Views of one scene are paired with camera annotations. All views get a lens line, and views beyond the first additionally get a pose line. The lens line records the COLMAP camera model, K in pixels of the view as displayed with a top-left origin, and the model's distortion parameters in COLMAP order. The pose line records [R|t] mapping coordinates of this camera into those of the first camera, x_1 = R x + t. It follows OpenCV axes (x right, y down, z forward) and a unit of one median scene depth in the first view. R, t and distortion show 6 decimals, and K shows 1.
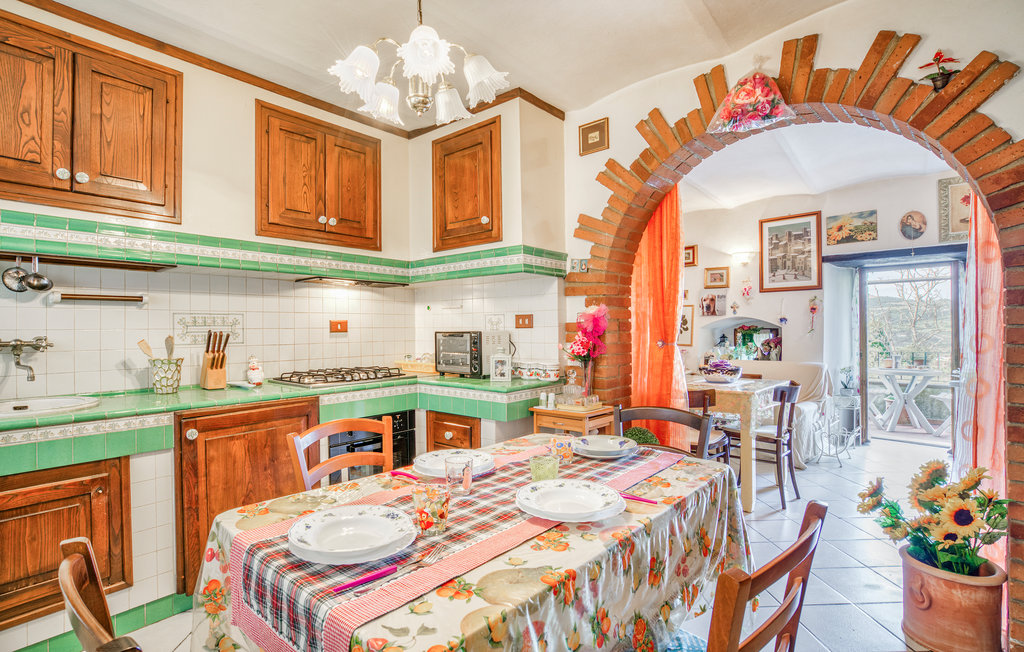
lens RADIAL K [[500.4, 0, 510.0], [0, 500.4, 322.5], [0, 0, 1]] dist [-0.025437, 0.009275]
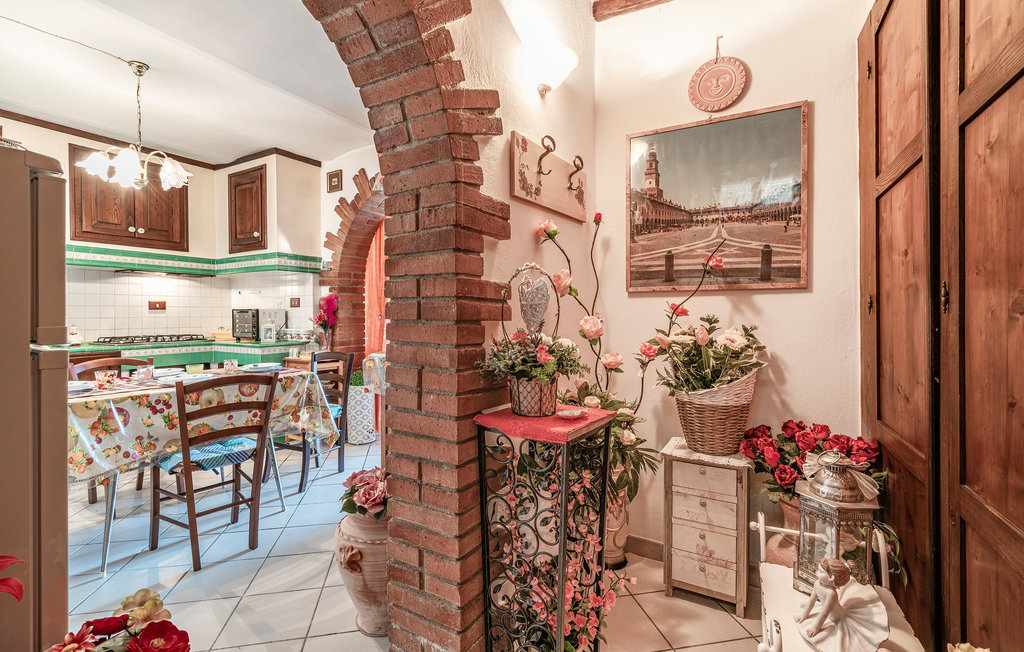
lens RADIAL K [[461.3, 0, 508.8], [0, 461.3, 318.5], [0, 0, 1]] dist [0.012872, 0.000328]
pose [[0.986069, 0.002400, 0.166318, 0.441034], [-0.005620, 0.999806, 0.018890, 0.015909], [-0.166240, -0.019562, 0.985891, -0.468692]]
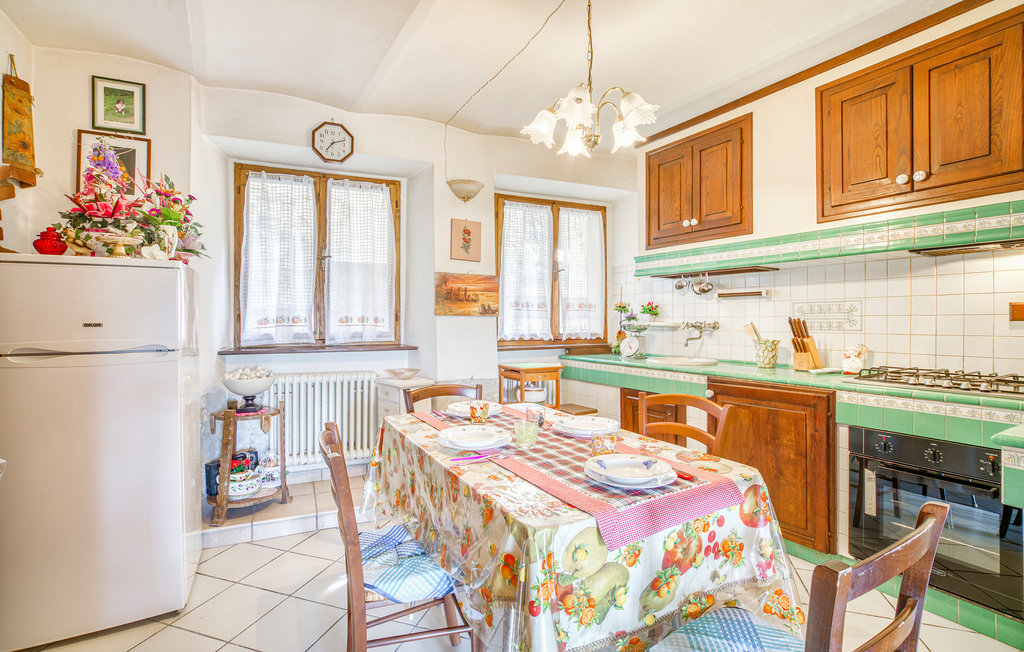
lens RADIAL K [[500.4, 0, 508.9], [0, 500.4, 321.2], [0, 0, 1]] dist [-0.025437, 0.009275]
pose [[-0.348512, 0.008263, -0.937268, 0.830492], [0.012589, 0.999912, 0.004134, 0.014430], [0.937220, -0.010359, -0.348586, 0.961790]]
